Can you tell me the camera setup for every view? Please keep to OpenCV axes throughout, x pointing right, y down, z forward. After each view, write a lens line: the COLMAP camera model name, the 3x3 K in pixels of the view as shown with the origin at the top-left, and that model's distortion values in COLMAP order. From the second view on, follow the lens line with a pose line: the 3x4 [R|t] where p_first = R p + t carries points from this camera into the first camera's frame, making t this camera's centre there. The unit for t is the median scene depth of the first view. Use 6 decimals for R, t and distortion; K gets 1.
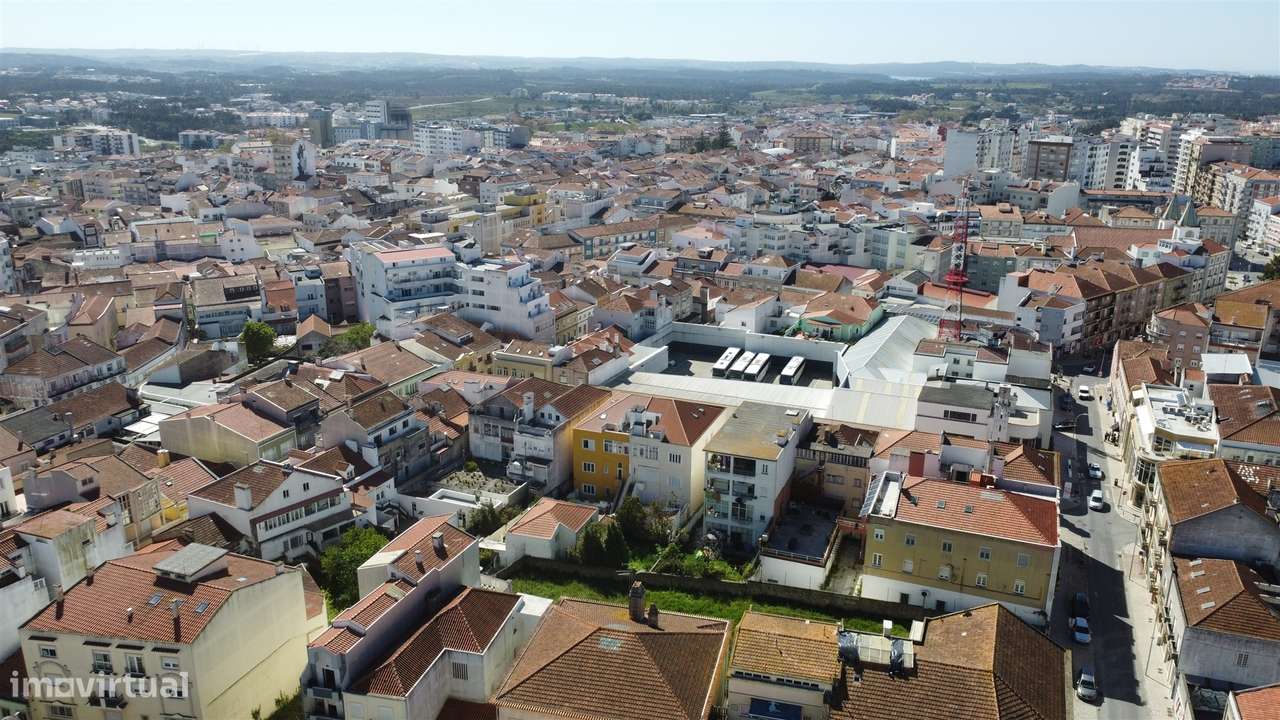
lens RADIAL K [[963.5, 0, 645.2], [0, 963.5, 359.7], [0, 0, 1]] dist [0.003698, -0.003298]
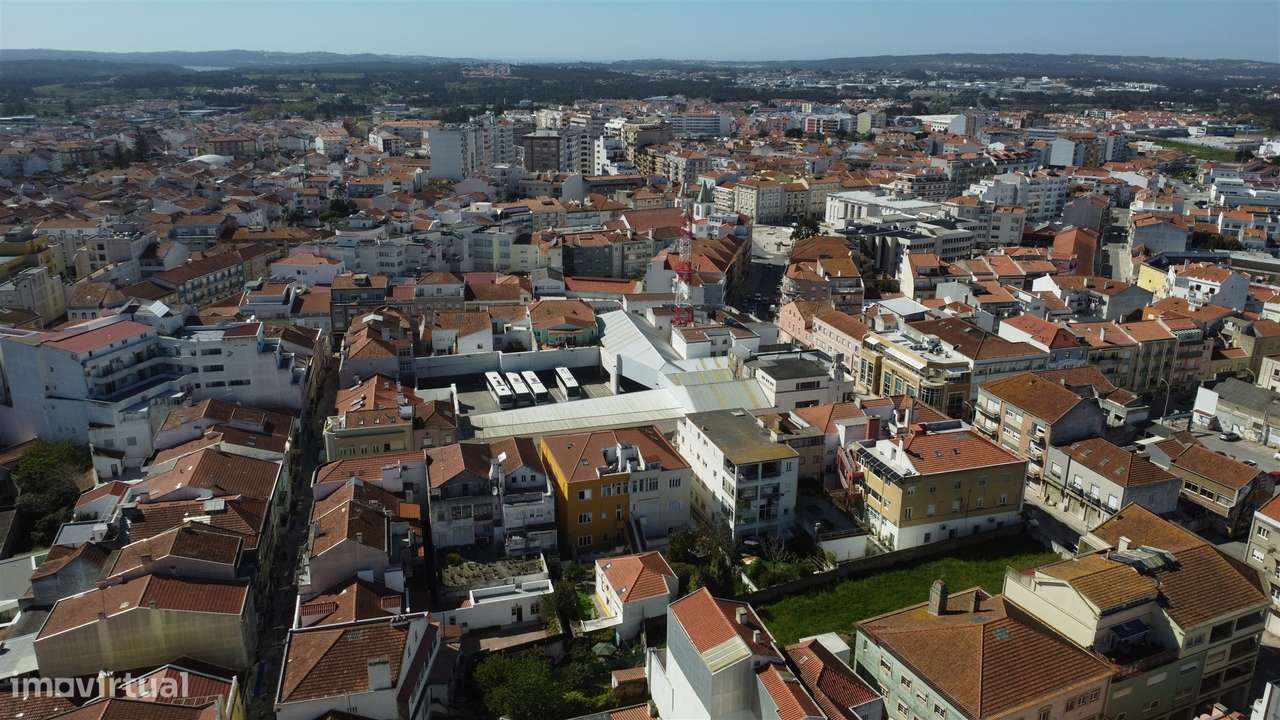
lens RADIAL K [[963.5, 0, 644.0], [0, 963.5, 360.2], [0, 0, 1]] dist [0.003698, -0.003298]
pose [[0.770212, -0.193085, 0.607858, -0.308534], [0.185630, 0.979678, 0.075982, -0.056507], [-0.610176, 0.054314, 0.790402, 0.111085]]
